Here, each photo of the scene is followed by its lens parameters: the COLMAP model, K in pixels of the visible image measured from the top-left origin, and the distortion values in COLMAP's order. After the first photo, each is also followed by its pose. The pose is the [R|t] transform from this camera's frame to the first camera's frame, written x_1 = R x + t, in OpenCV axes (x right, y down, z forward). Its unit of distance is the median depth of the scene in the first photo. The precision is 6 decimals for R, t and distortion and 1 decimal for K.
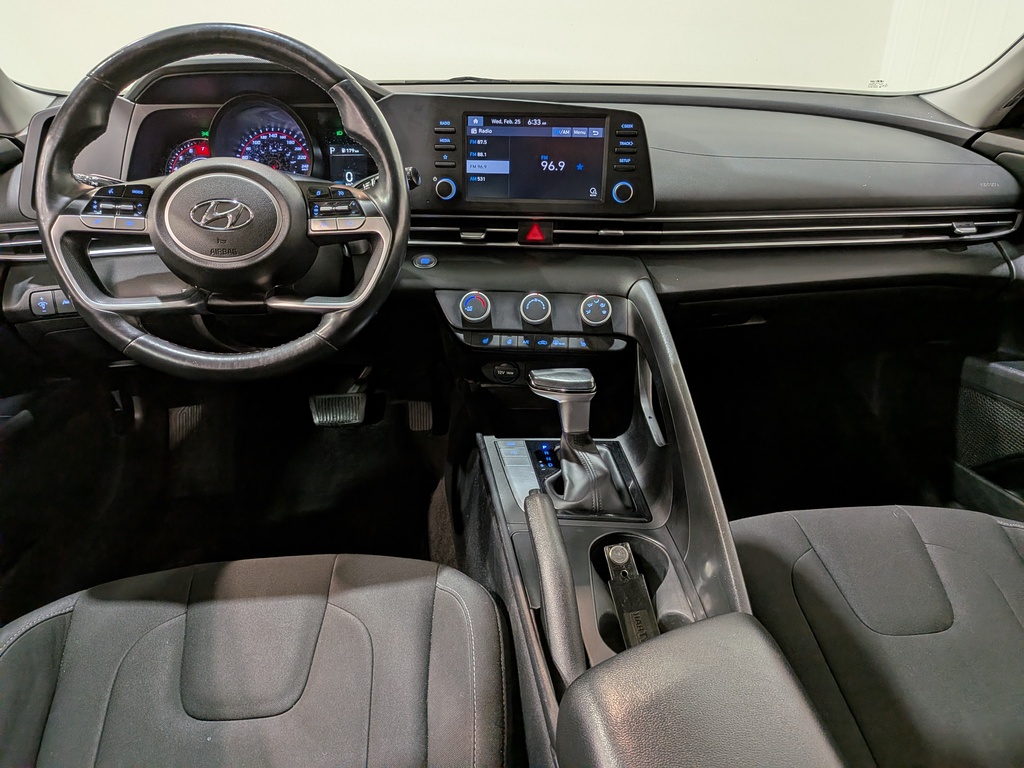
lens RADIAL K [[710.3, 0, 512.0], [0, 710.3, 384.0], [0, 0, 1]] dist [0.088744, -0.127510]
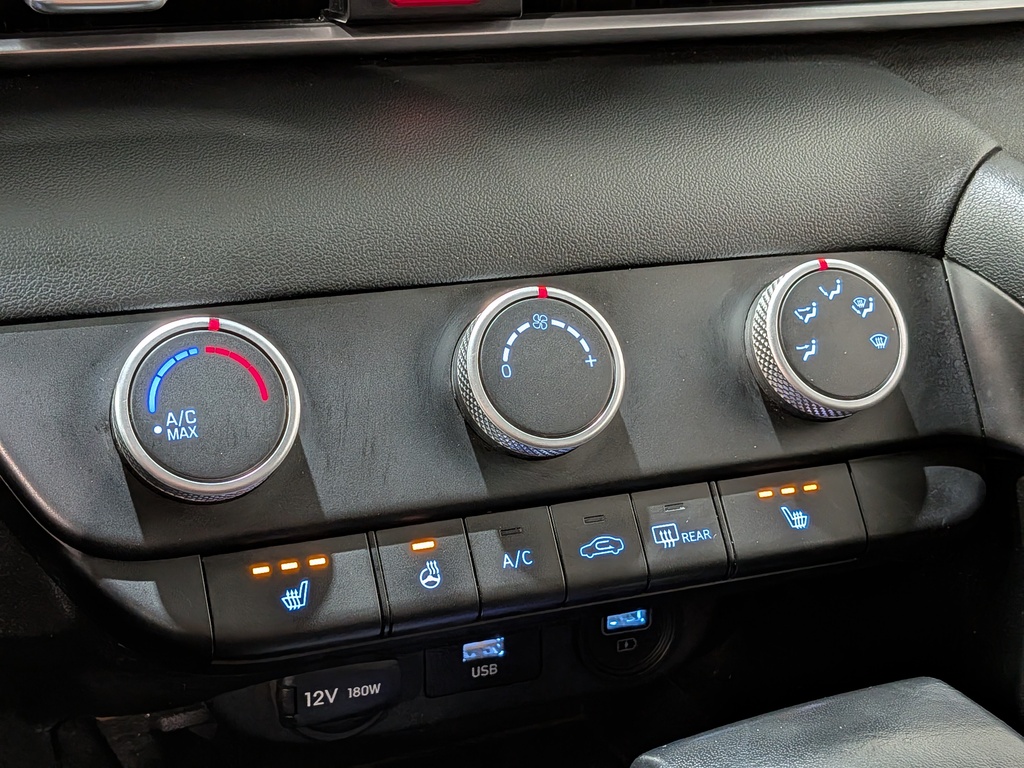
lens RADIAL K [[1455.2, 0, 477.1], [0, 1455.2, 404.6], [0, 0, 1]] dist [0.078573, -0.028979]
pose [[0.927753, -0.143530, 0.344491, -0.114204], [0.142269, 0.989401, 0.029082, -0.113377], [-0.345013, 0.022029, 0.938339, 0.677184]]
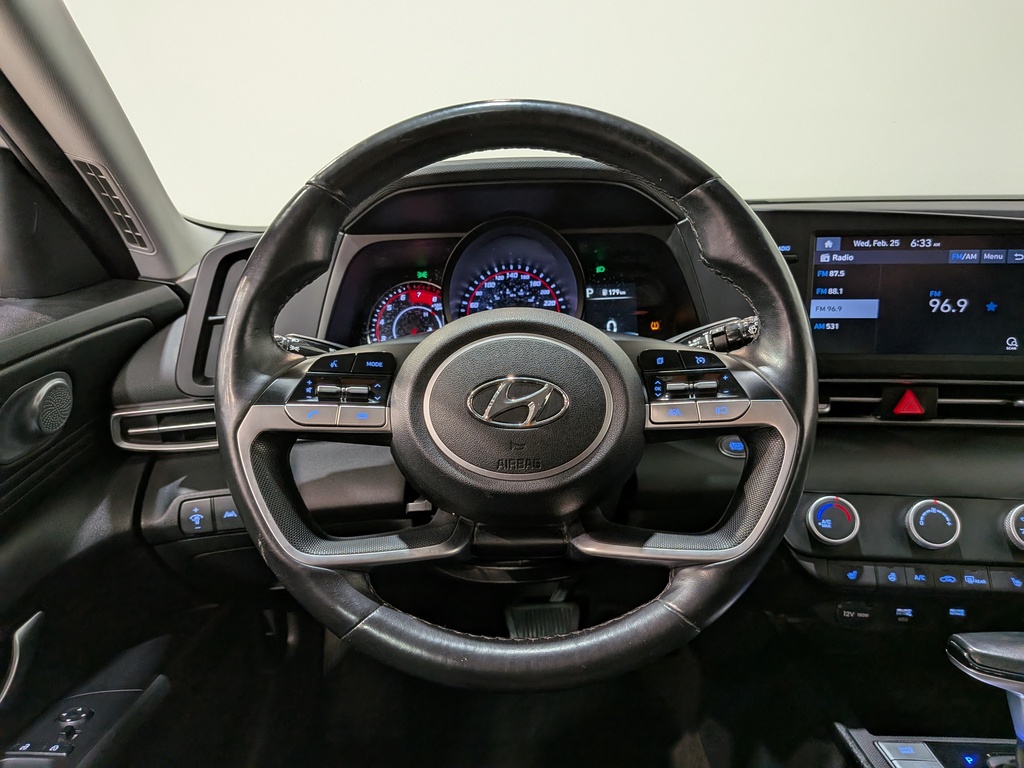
lens RADIAL K [[723.5, 0, 542.3], [0, 723.5, 416.2], [0, 0, 1]] dist [0.062919, -0.116773]
pose [[0.995823, -0.006004, -0.091105, -0.258329], [-0.007048, 0.989804, -0.142263, -0.109306], [0.091030, 0.142311, 0.985627, 0.329295]]
